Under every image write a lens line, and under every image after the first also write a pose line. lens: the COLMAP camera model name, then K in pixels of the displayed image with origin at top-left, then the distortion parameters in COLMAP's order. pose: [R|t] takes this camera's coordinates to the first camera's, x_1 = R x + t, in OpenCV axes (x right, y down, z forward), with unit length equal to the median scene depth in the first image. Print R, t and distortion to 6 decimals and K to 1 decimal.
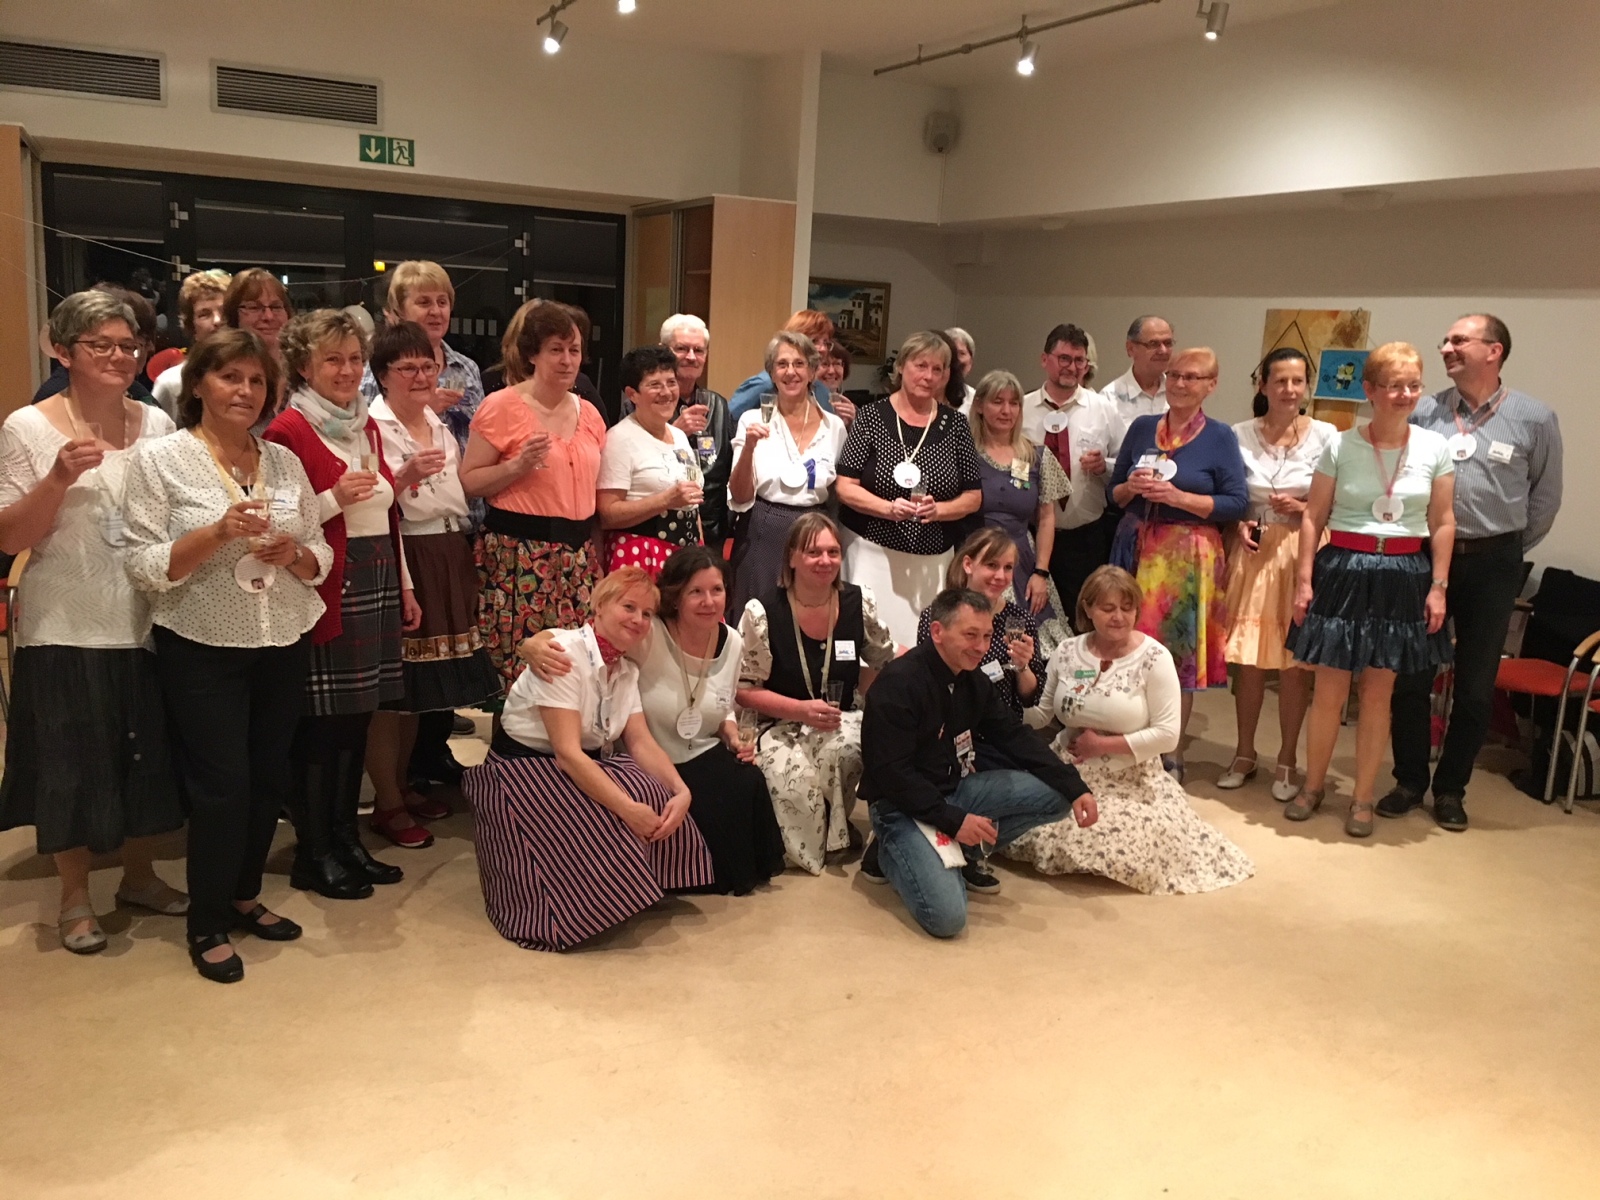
lens RADIAL K [[1323.0, 0, 800.0], [0, 1323.0, 600.0], [0, 0, 1]] dist [0.062551, 0.002481]
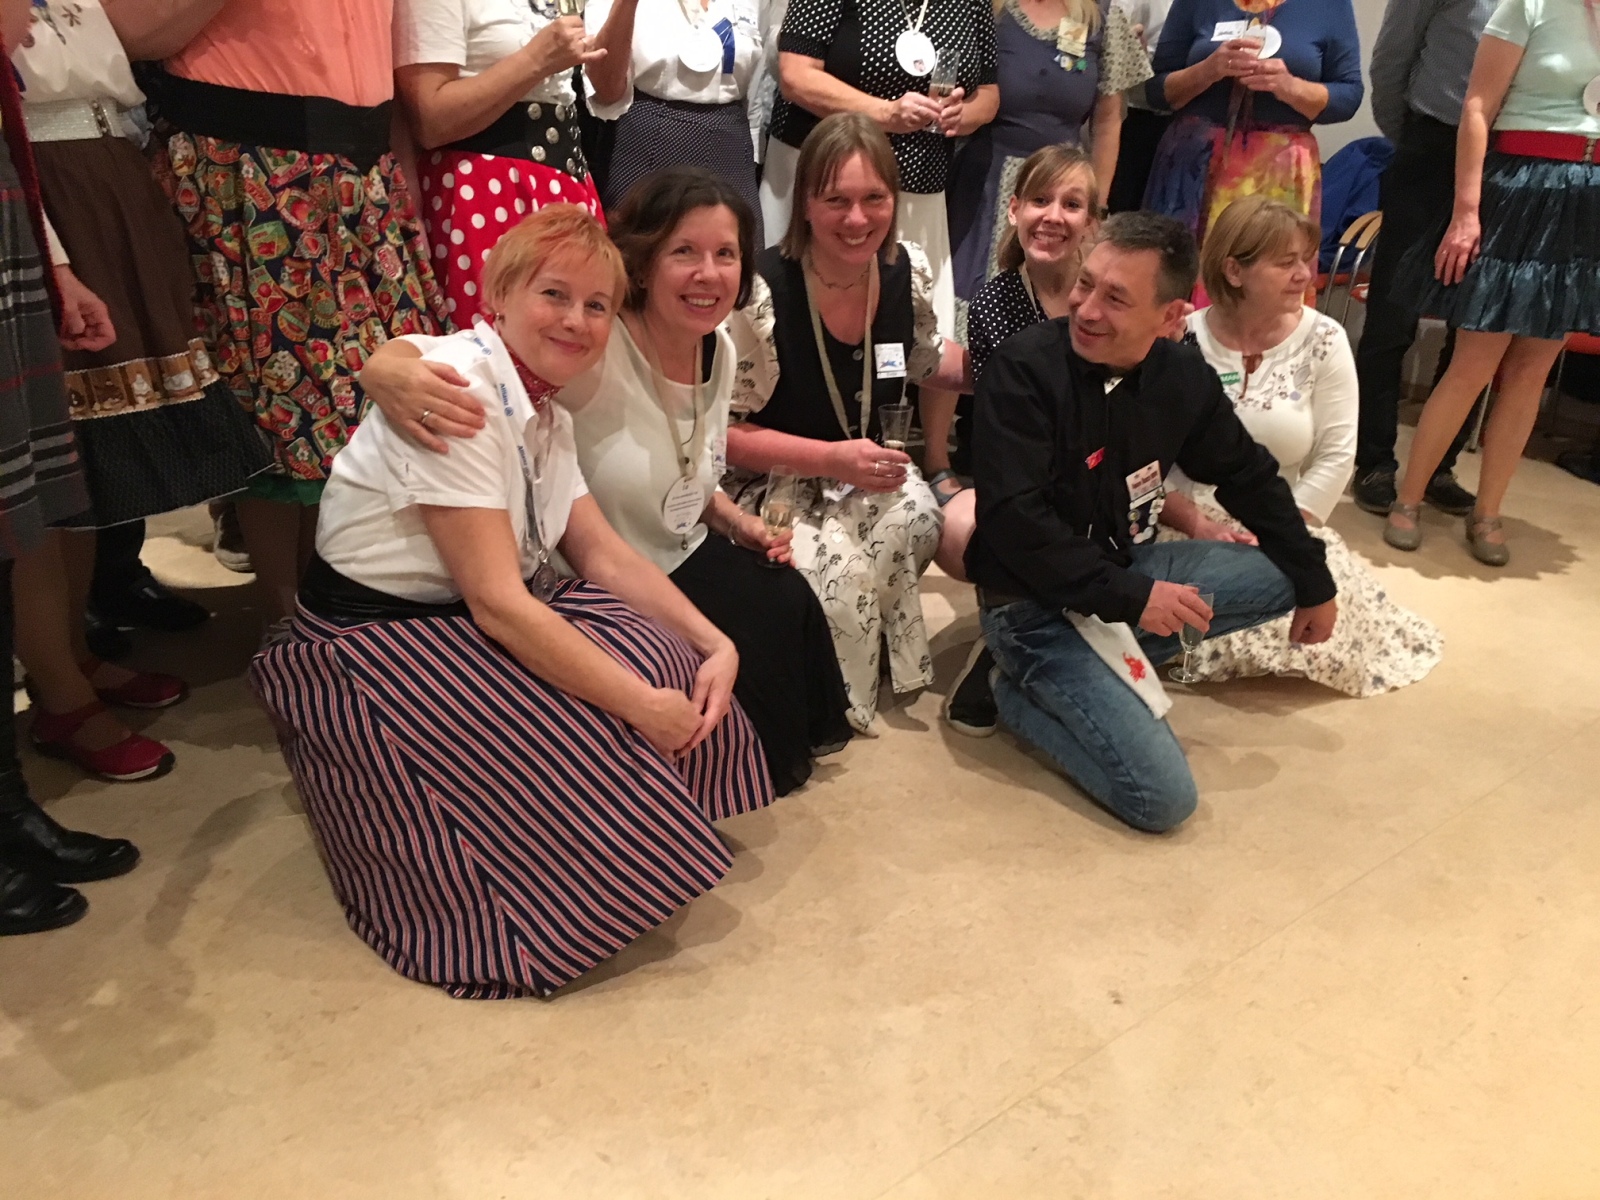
lens RADIAL K [[1323.0, 0, 800.0], [0, 1323.0, 600.0], [0, 0, 1]] dist [0.062551, 0.002481]
pose [[0.953597, -0.098314, 0.284584, -0.186286], [0.027803, 0.969901, 0.241905, -0.001653], [-0.299801, -0.222768, 0.927628, 0.452379]]
